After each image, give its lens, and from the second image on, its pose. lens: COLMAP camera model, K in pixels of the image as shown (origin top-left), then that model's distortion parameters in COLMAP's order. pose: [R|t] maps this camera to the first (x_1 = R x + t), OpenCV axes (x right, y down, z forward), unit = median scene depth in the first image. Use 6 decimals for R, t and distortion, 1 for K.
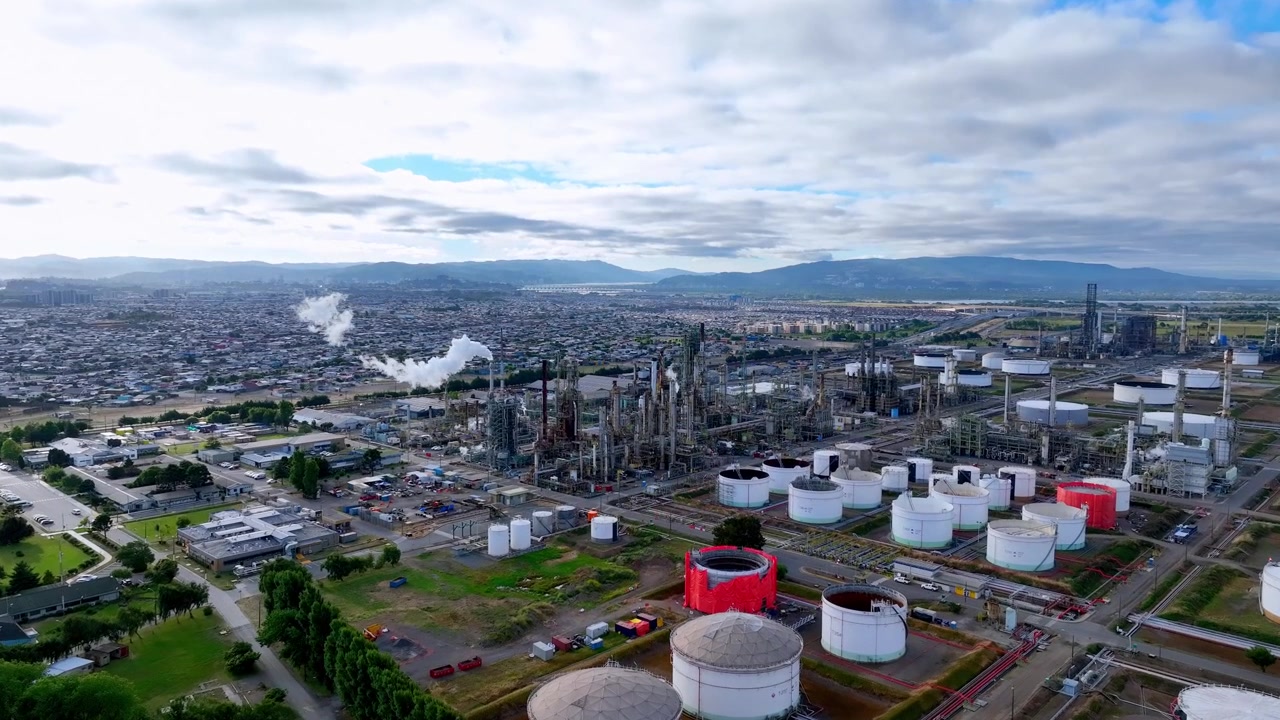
lens RADIAL K [[913.4, 0, 639.5], [0, 913.4, 358.1], [0, 0, 1]] dist [0.003804, 0.007953]
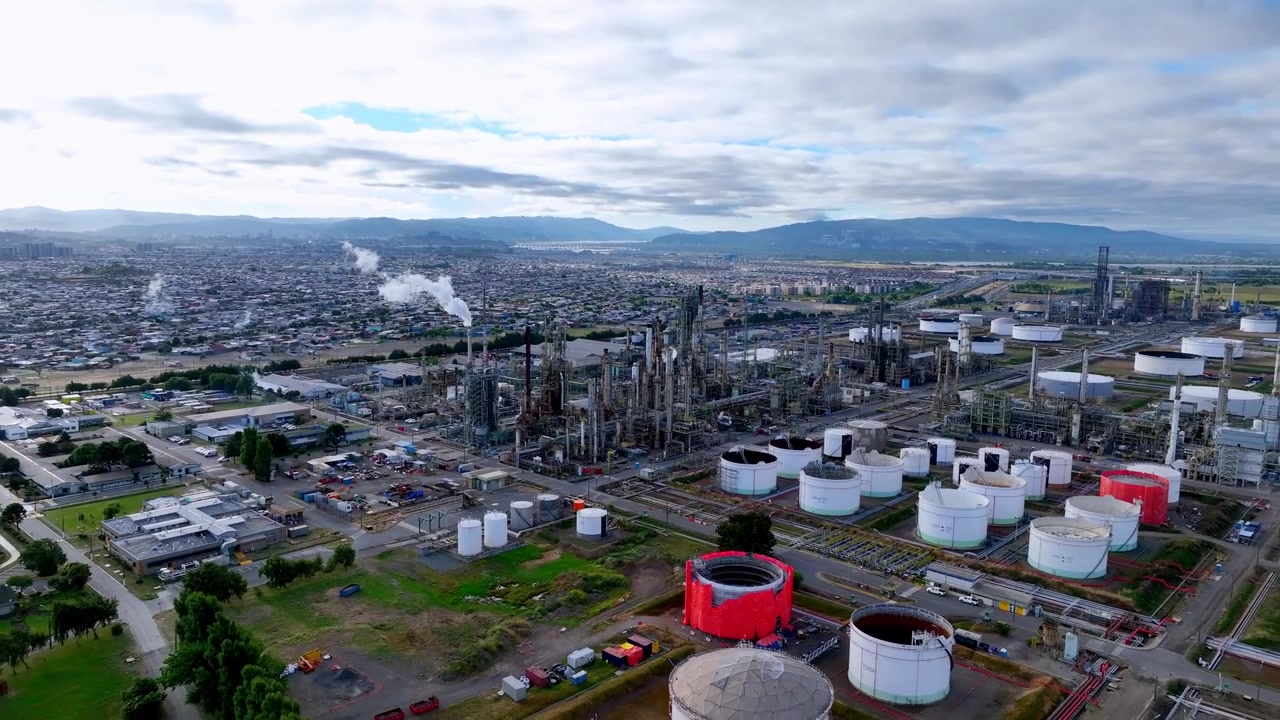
lens RADIAL K [[913.4, 0, 640.7], [0, 913.4, 363.1], [0, 0, 1]] dist [0.003804, 0.007953]
pose [[0.999928, 0.007904, 0.009012, -0.000549], [-0.008349, 0.998694, 0.050394, -0.009053], [-0.008602, -0.050466, 0.998689, 0.107467]]
